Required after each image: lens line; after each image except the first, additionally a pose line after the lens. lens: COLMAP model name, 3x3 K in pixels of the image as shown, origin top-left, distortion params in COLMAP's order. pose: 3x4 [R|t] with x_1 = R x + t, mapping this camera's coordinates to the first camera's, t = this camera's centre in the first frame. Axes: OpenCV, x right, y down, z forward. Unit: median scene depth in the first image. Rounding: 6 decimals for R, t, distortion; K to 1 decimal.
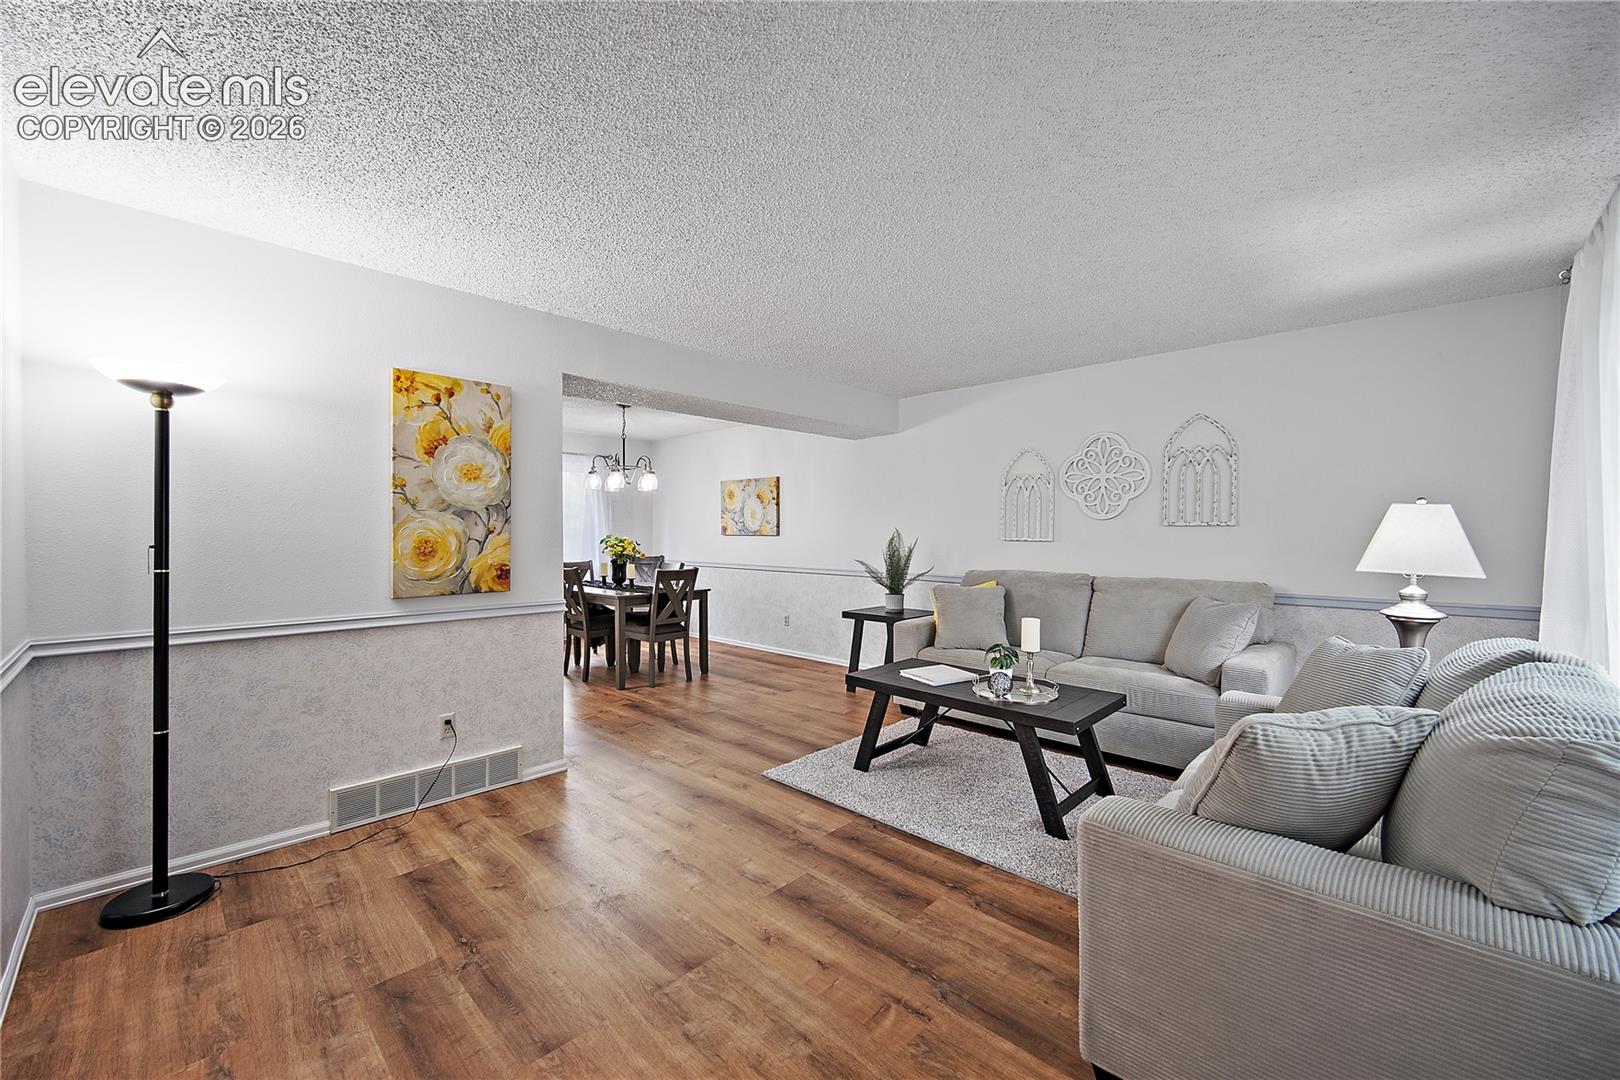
lens RADIAL K [[641.1, 0, 813.5], [0, 641.1, 533.5], [0, 0, 1]] dist [-0.005499, 0.000275]
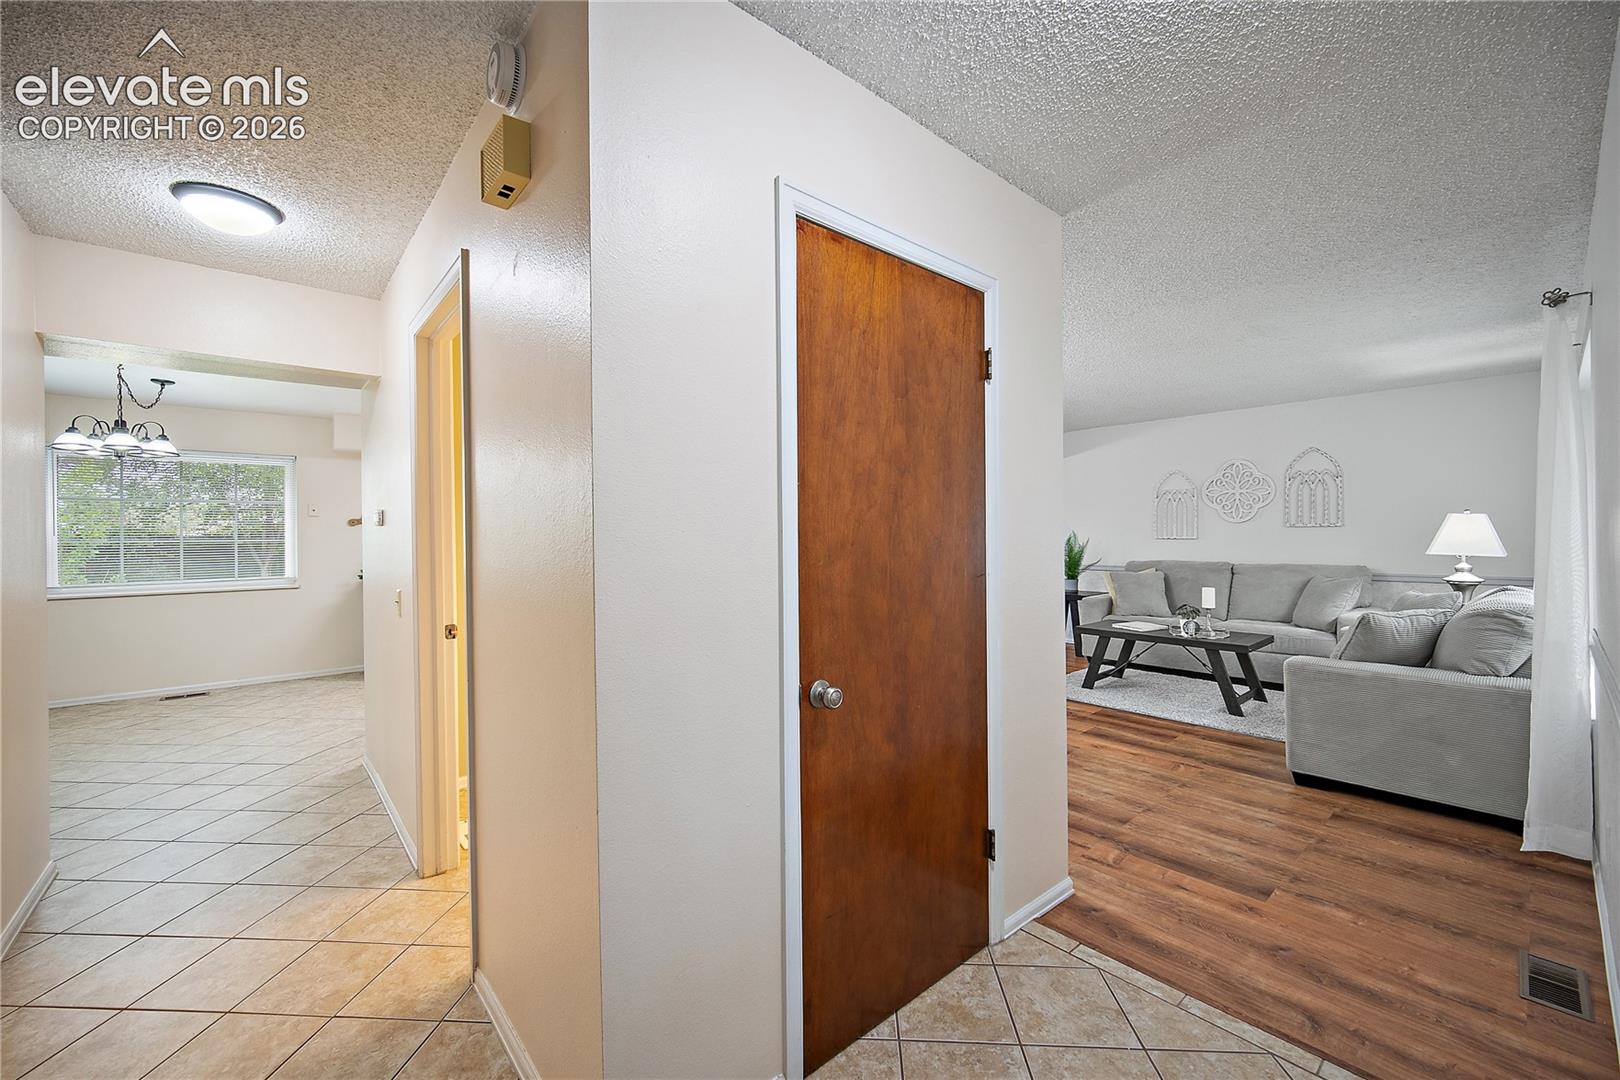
lens RADIAL K [[641.1, 0, 813.5], [0, 641.1, 533.5], [0, 0, 1]] dist [-0.005499, 0.000275]
pose [[0.996095, -0.012739, -0.087364, -0.389416], [0.012503, 0.999917, -0.003245, -0.006262], [0.087398, 0.002140, 0.996171, -0.520864]]
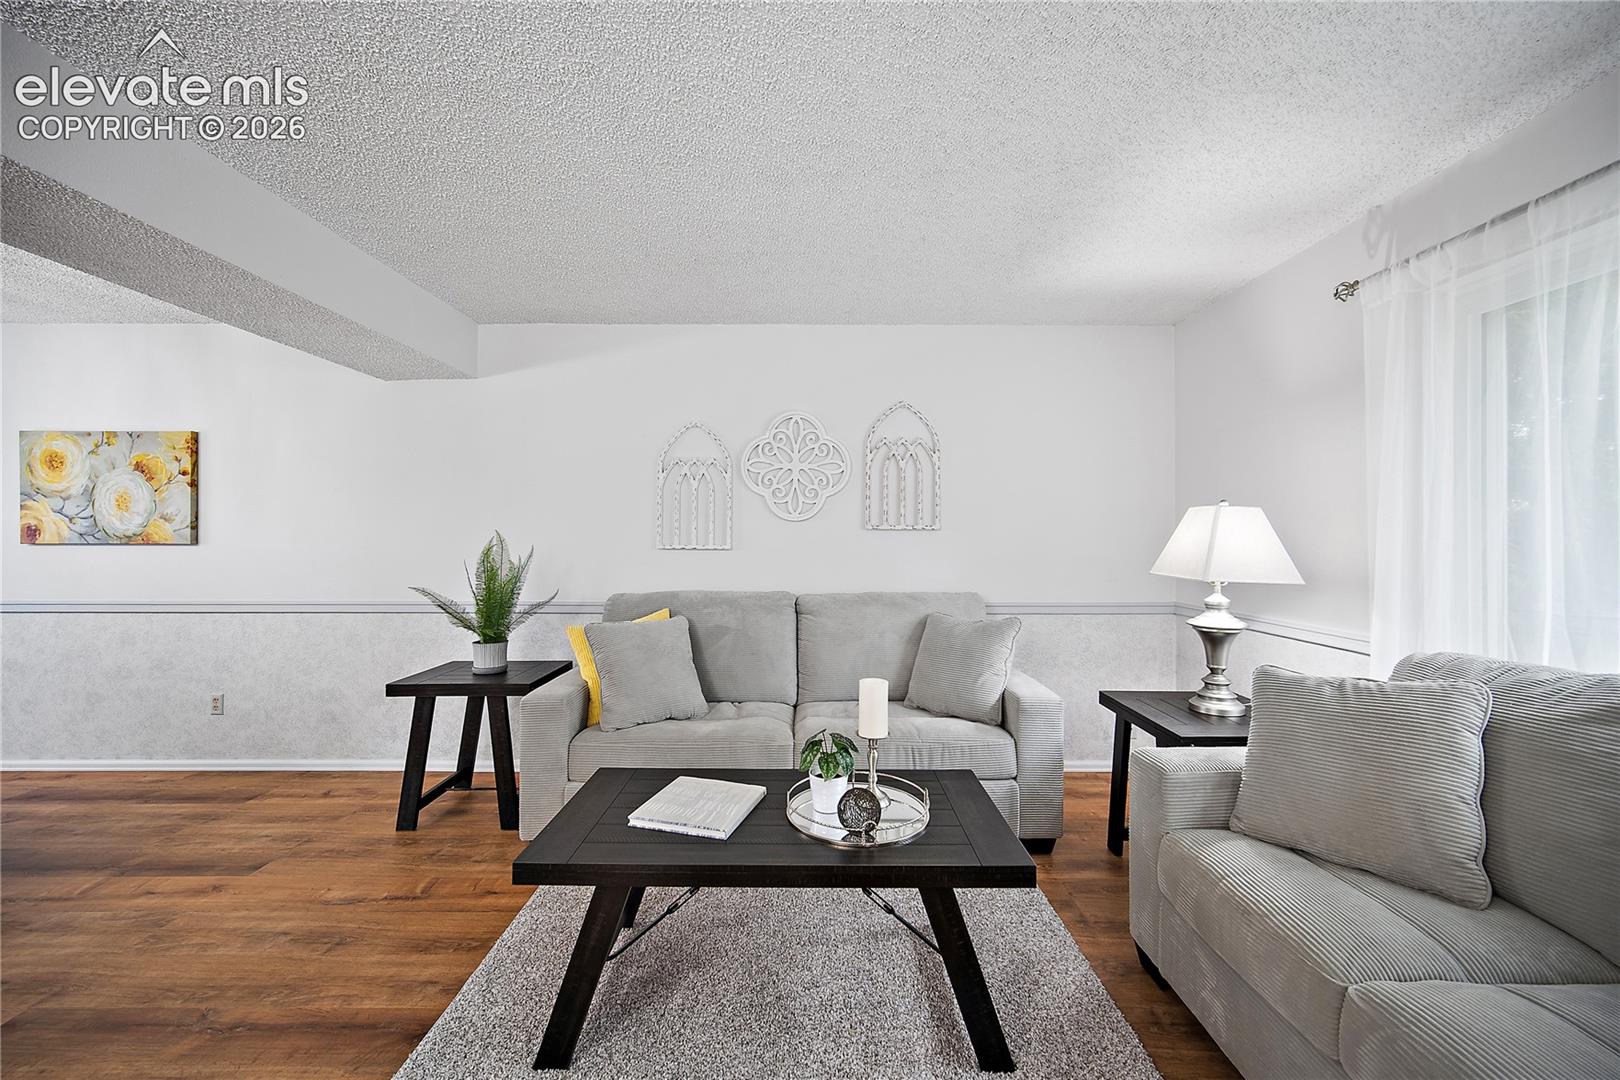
lens RADIAL K [[641.1, 0, 813.5], [0, 641.1, 533.5], [0, 0, 1]] dist [-0.005499, 0.000275]
pose [[0.718413, 0.002134, 0.695614, -0.094445], [0.002751, 0.999979, -0.005909, -0.001991], [-0.695612, 0.006159, 0.718391, 0.479101]]
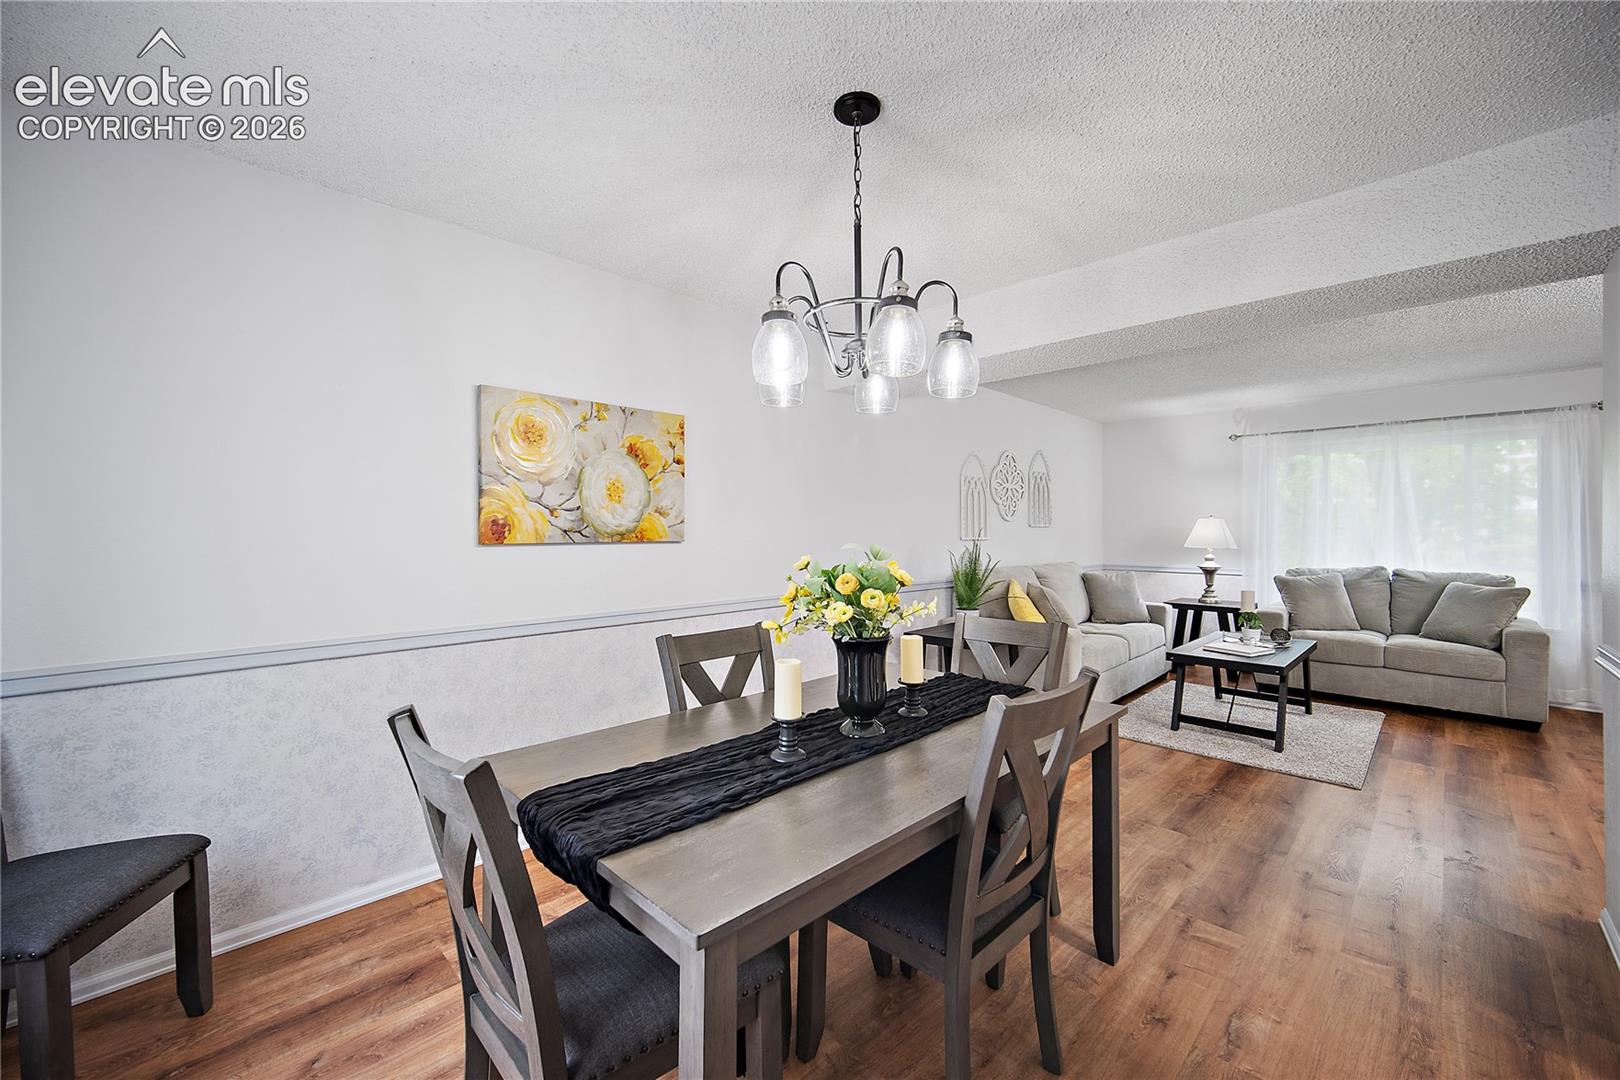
lens RADIAL K [[645.4, 0, 819.7], [0, 645.4, 516.8], [0, 0, 1]] dist [-0.001129, 0.000224]
pose [[0.011402, 0.020543, 0.999724, -0.907163], [0.006422, 0.999767, -0.020617, -0.007633], [-0.999914, 0.006655, 0.011267, 1.547375]]
